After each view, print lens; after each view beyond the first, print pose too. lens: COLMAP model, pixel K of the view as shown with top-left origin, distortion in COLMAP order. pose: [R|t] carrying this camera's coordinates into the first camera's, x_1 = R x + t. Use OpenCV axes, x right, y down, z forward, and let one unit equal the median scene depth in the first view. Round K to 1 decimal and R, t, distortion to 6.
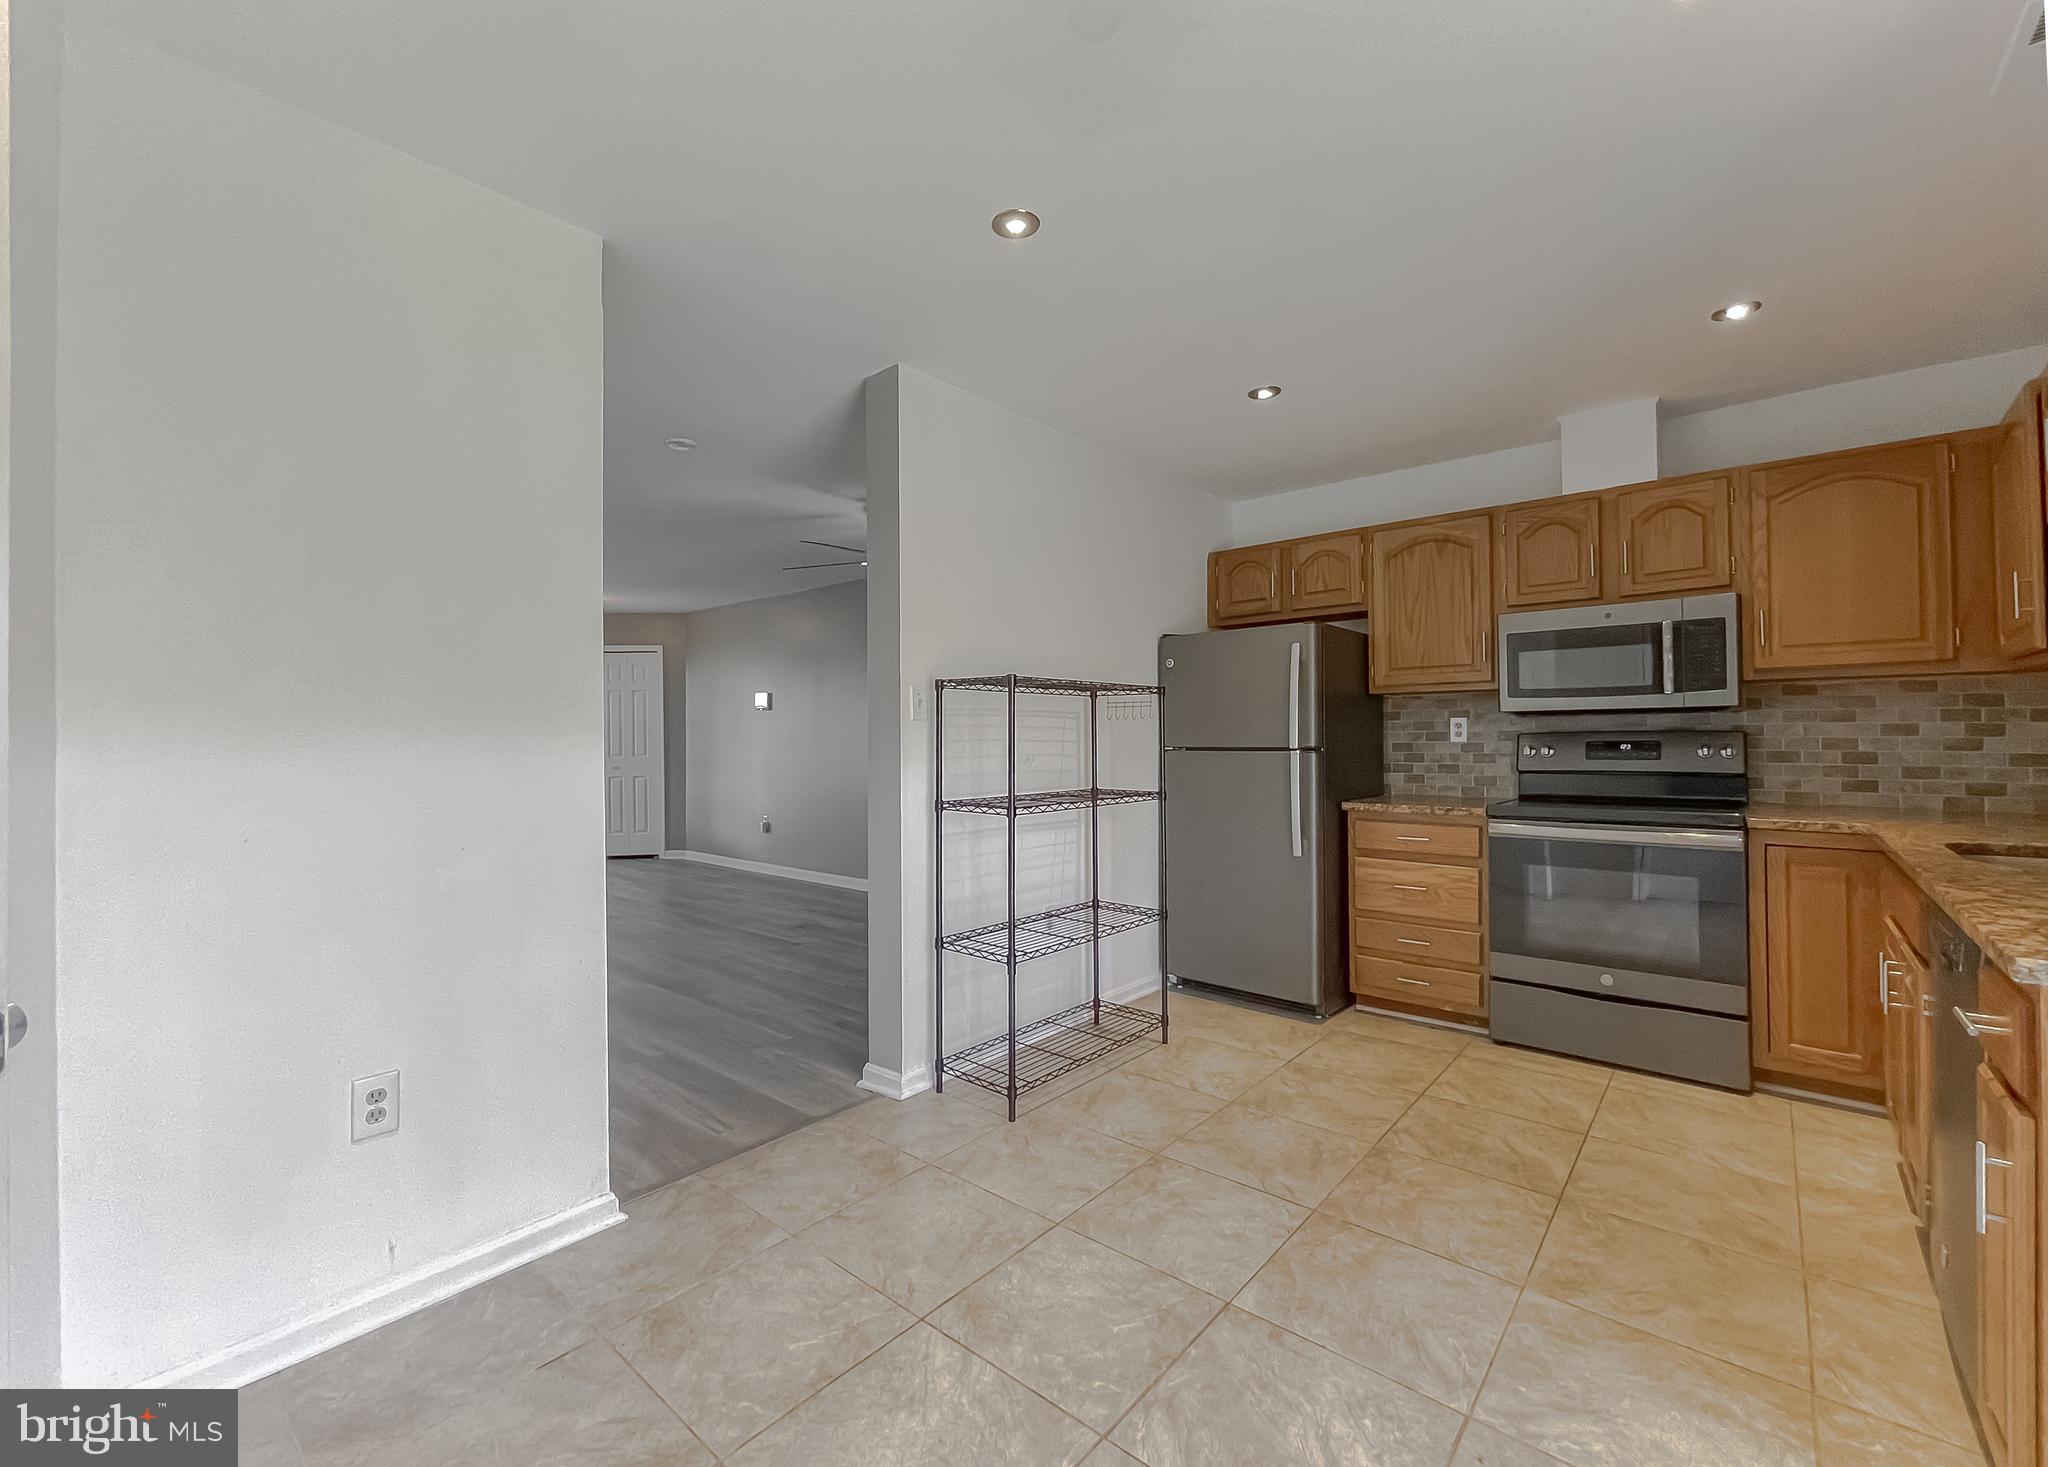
lens RADIAL K [[859.6, 0, 1023.5], [0, 859.6, 728.0], [0, 0, 1]] dist [0.002687, -0.000023]
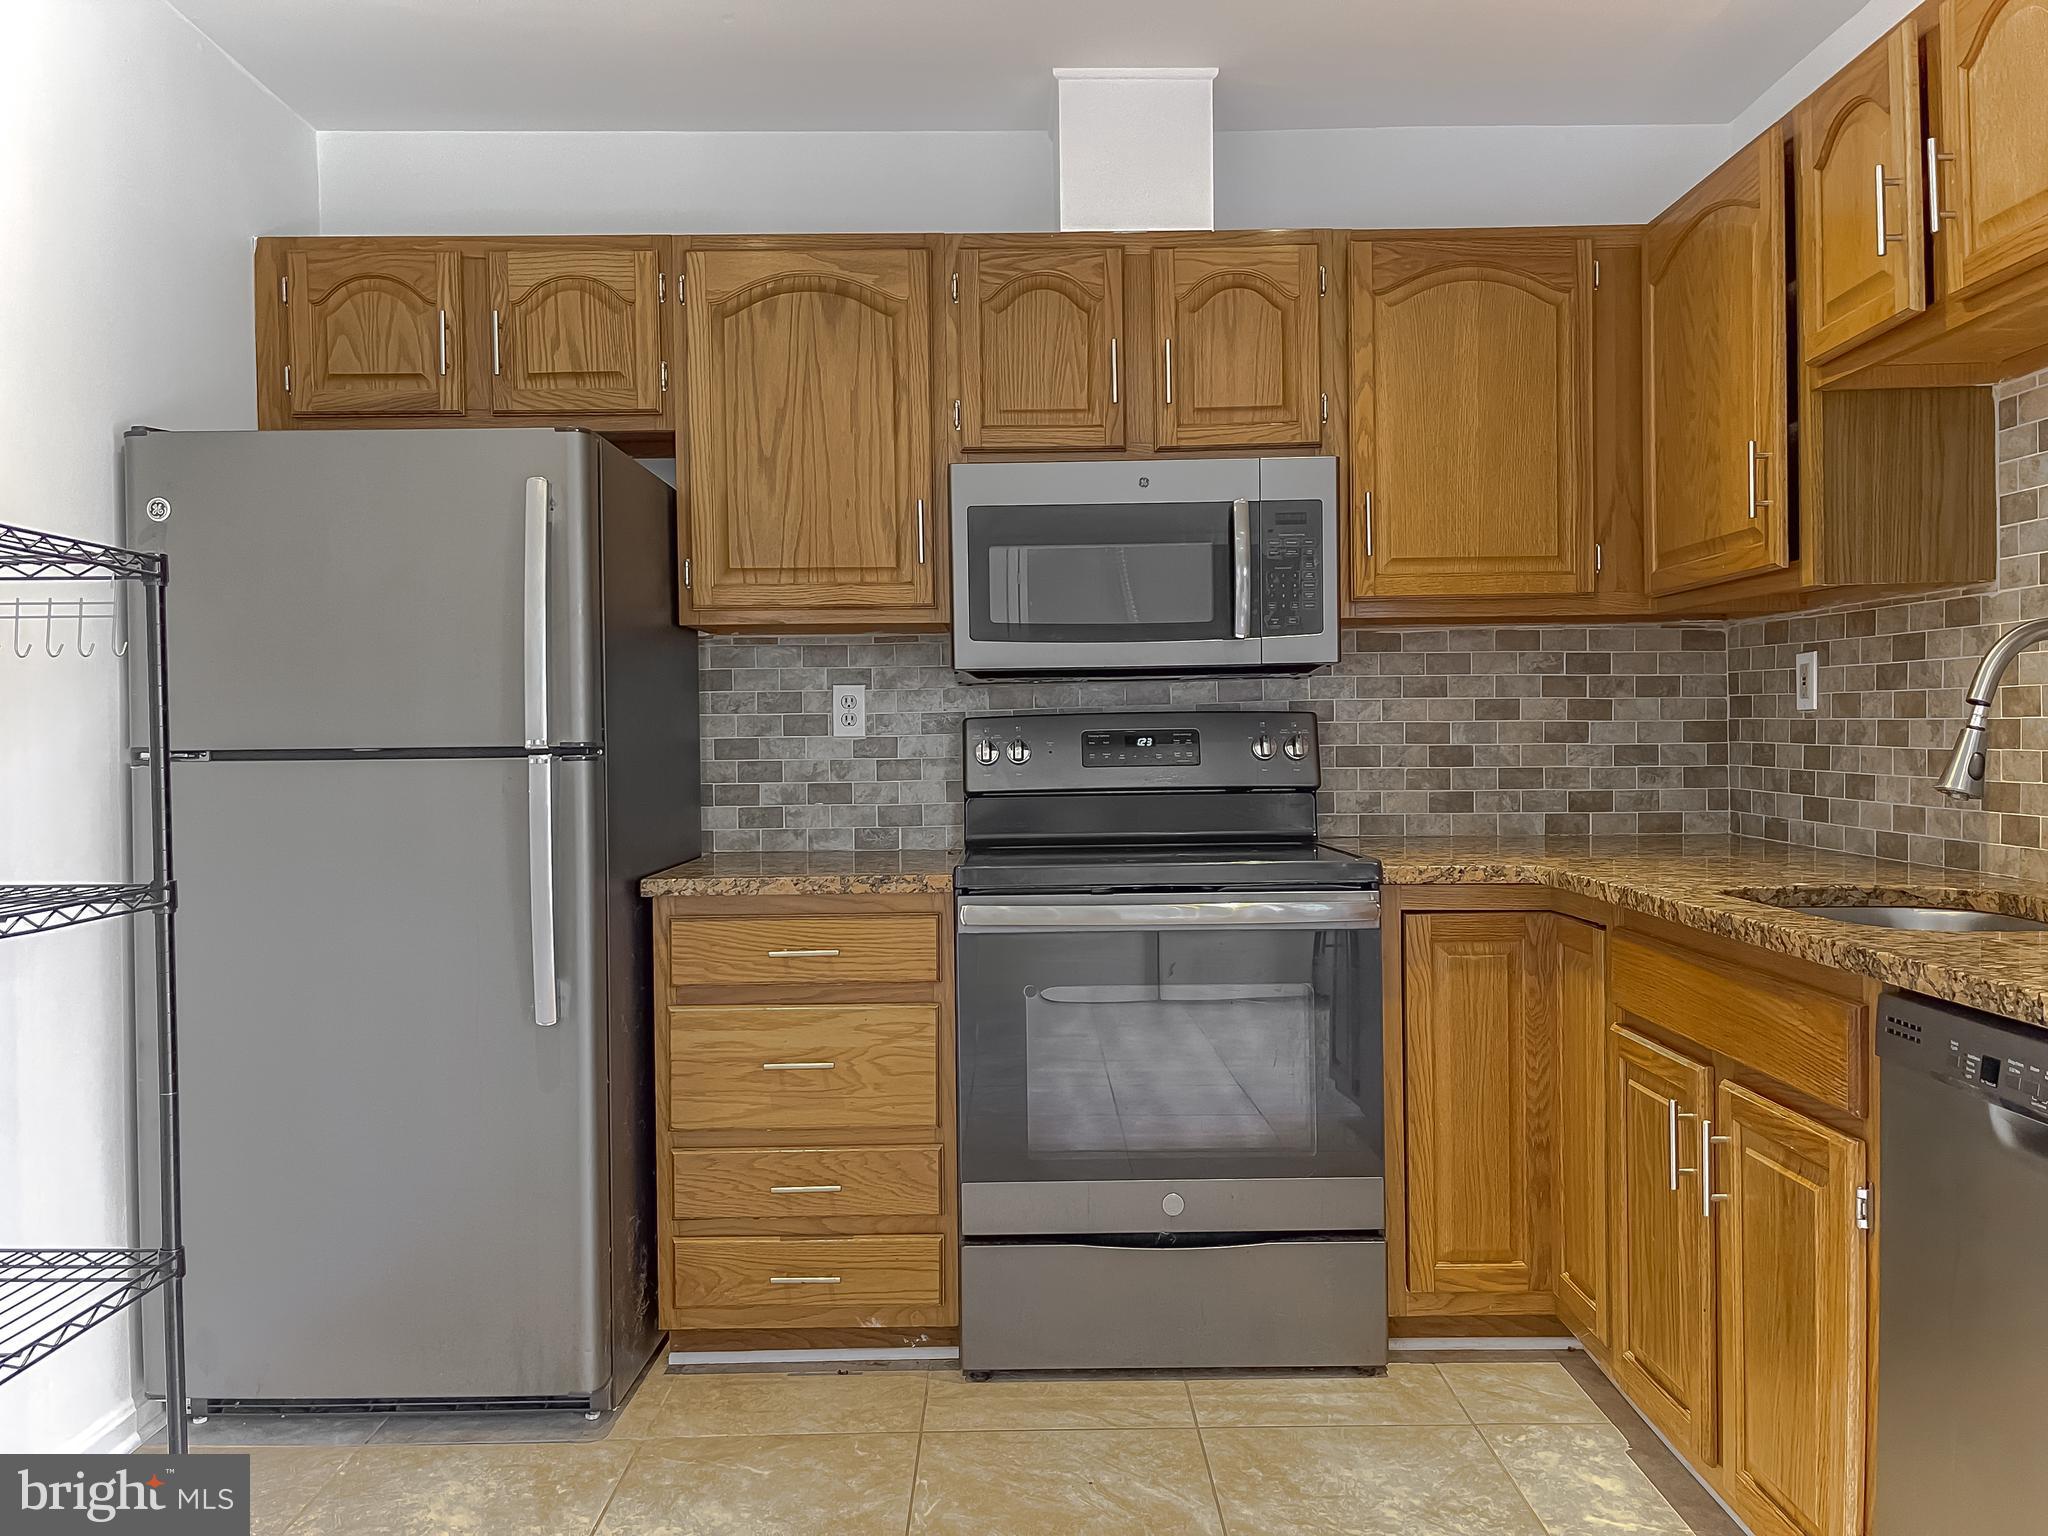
lens RADIAL K [[1557.7, 0, 1031.2], [0, 1557.7, 765.5], [0, 0, 1]] dist [0.061486, -0.063188]
pose [[0.755571, -0.013446, 0.654929, 0.021616], [0.000437, 0.999799, 0.020022, 0.018432], [-0.655067, -0.014842, 0.755425, 0.344490]]
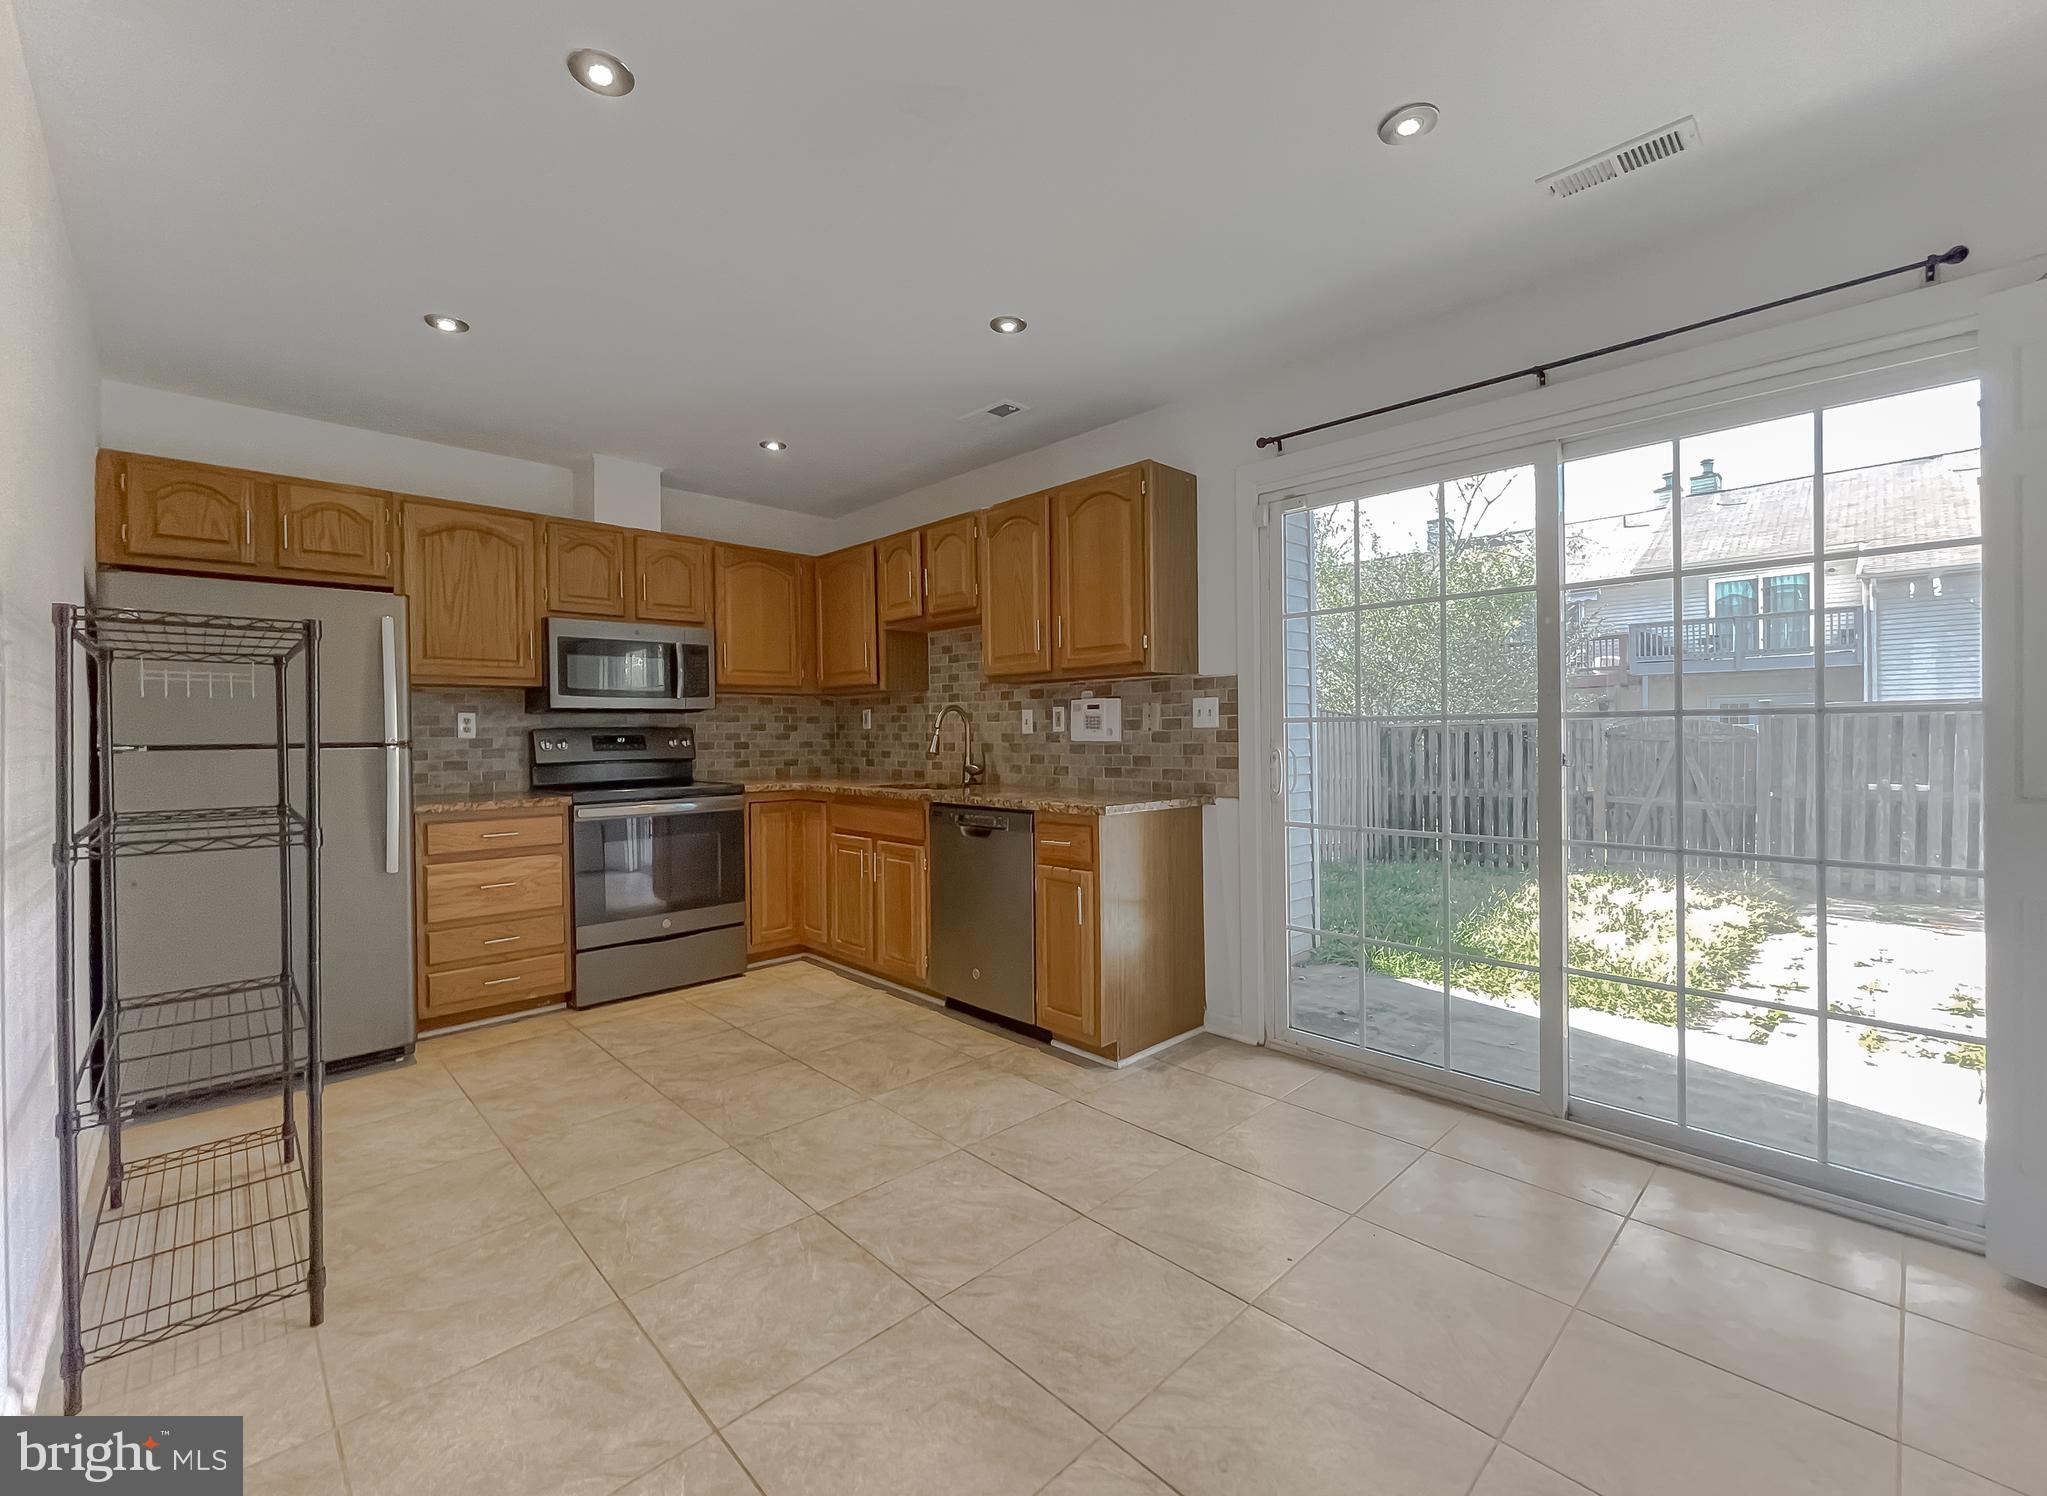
lens RADIAL K [[845.7, 0, 1012.9], [0, 845.7, 733.5], [0, 0, 1]] dist [-0.006262, 0.003127]
pose [[0.107224, 0.004871, 0.994223, -0.465408], [0.000566, 0.999988, -0.004960, 0.019852], [-0.994235, 0.001095, 0.107220, 0.338175]]
